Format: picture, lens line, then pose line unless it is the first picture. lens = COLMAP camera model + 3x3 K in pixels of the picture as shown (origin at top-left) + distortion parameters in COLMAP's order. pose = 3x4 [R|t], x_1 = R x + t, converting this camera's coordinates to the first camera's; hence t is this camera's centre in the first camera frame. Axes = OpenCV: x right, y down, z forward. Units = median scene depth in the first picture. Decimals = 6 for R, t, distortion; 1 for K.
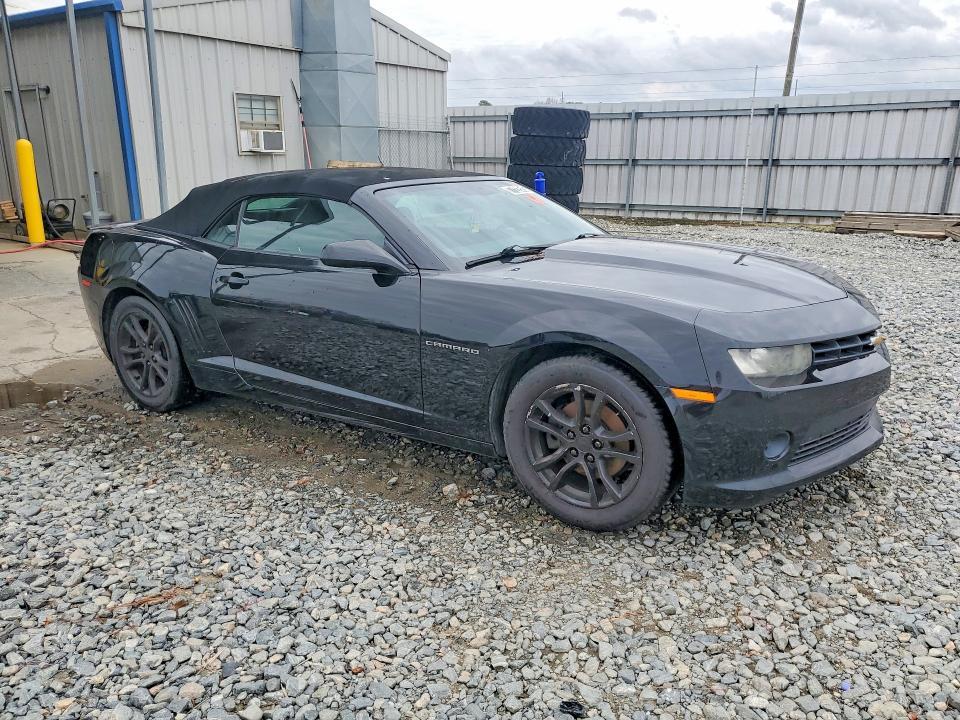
lens RADIAL K [[740.8, 0, 479.2], [0, 740.8, 361.6], [0, 0, 1]] dist [0.012406, 0.008276]
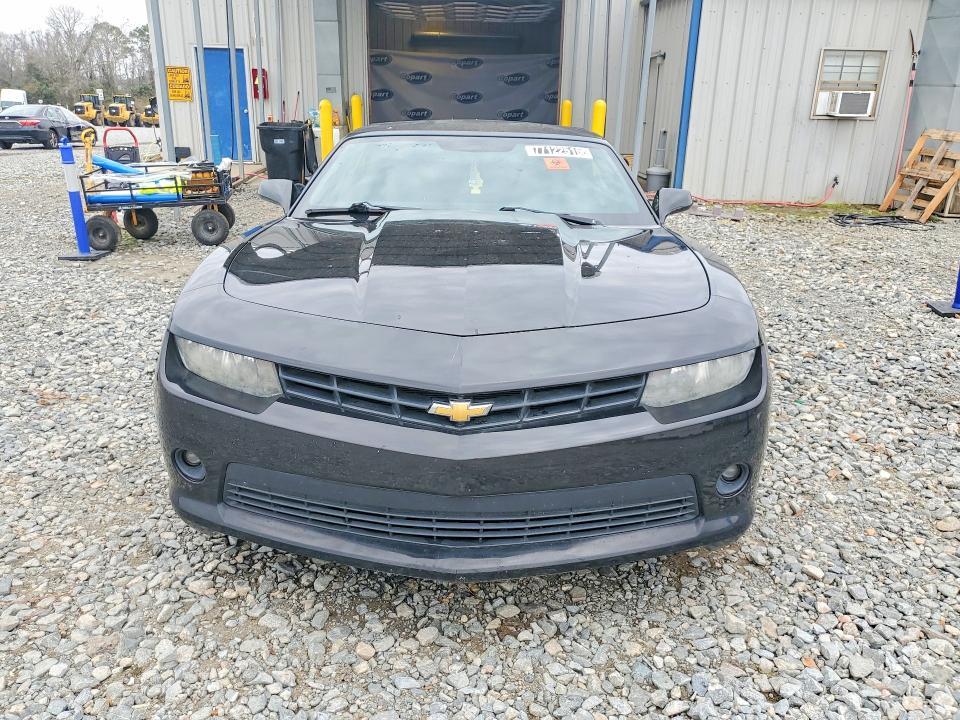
lens RADIAL K [[740.8, 0, 480.0], [0, 740.8, 358.6], [0, 0, 1]] dist [0.012406, 0.008276]
pose [[0.595949, 0.270599, -0.756056, 0.207268], [-0.243077, 0.958131, 0.151322, -0.034604], [0.765349, 0.093599, 0.636774, 0.132090]]
